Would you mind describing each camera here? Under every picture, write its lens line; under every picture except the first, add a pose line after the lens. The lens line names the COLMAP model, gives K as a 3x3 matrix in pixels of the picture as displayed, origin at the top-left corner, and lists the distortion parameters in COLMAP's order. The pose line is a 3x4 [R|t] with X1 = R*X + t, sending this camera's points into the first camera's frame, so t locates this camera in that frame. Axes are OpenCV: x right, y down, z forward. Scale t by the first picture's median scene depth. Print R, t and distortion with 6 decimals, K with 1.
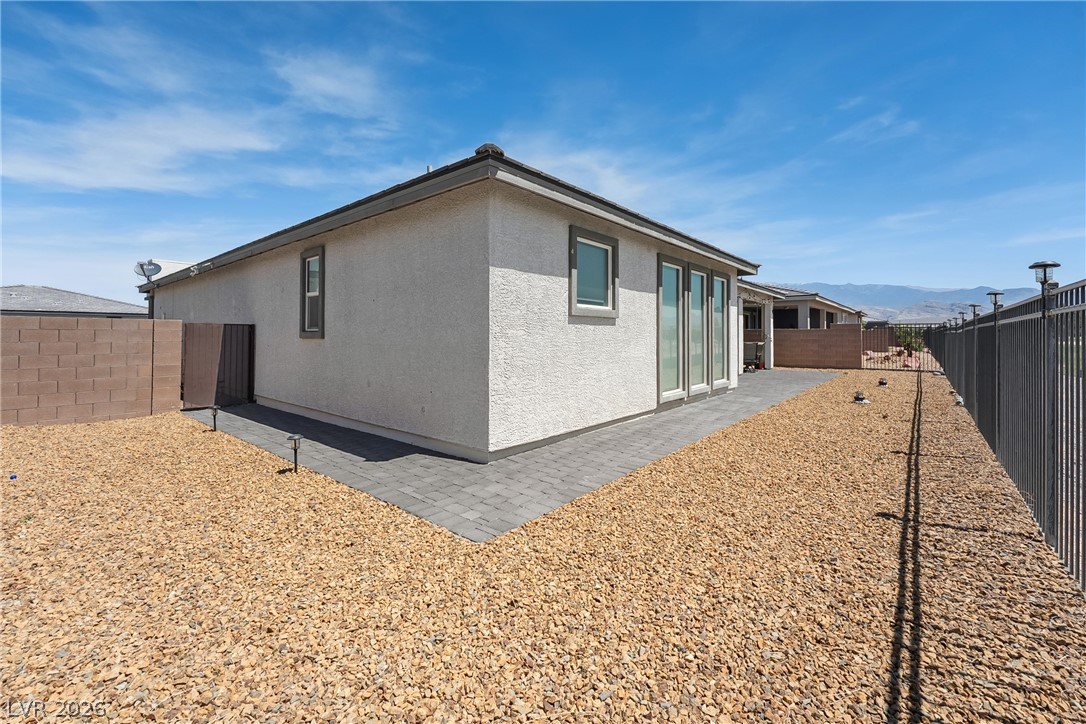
lens RADIAL K [[450.2, 0, 541.9], [0, 450.2, 334.3], [0, 0, 1]] dist [-0.015440, 0.000252]
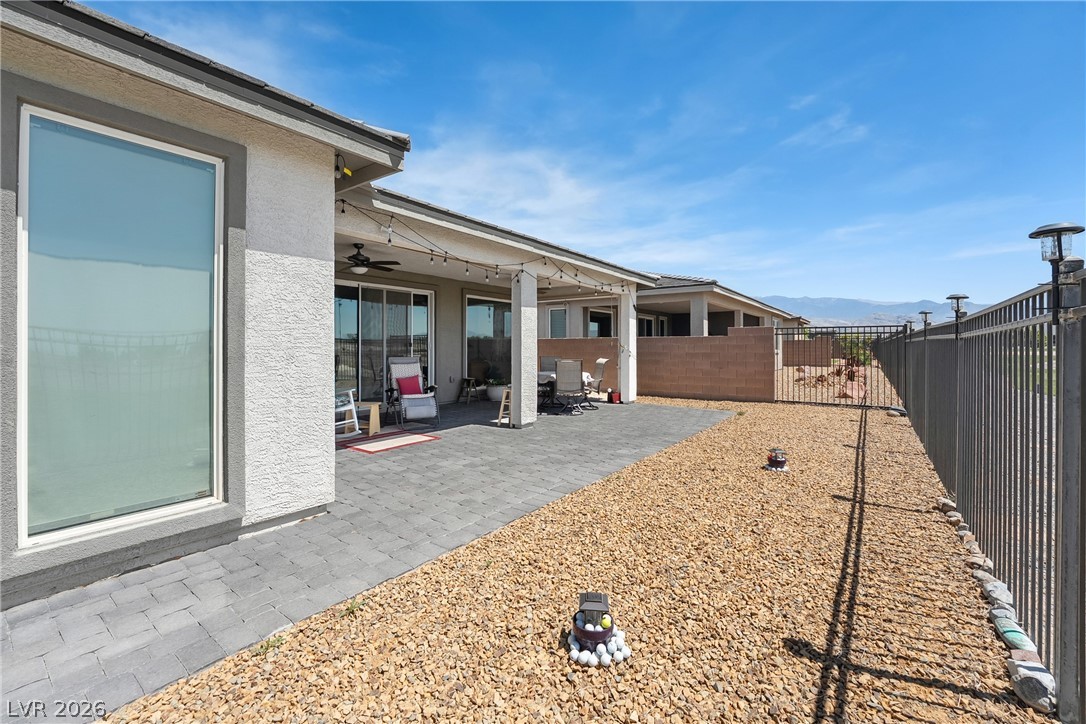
lens RADIAL K [[441.1, 0, 541.5], [0, 441.1, 348.8], [0, 0, 1]] dist [-0.012621, 0.000190]
pose [[0.998072, -0.003818, 0.061954, 0.226077], [0.003430, 0.999974, 0.006360, 0.000570], [-0.061977, -0.006136, 0.998059, 0.263154]]
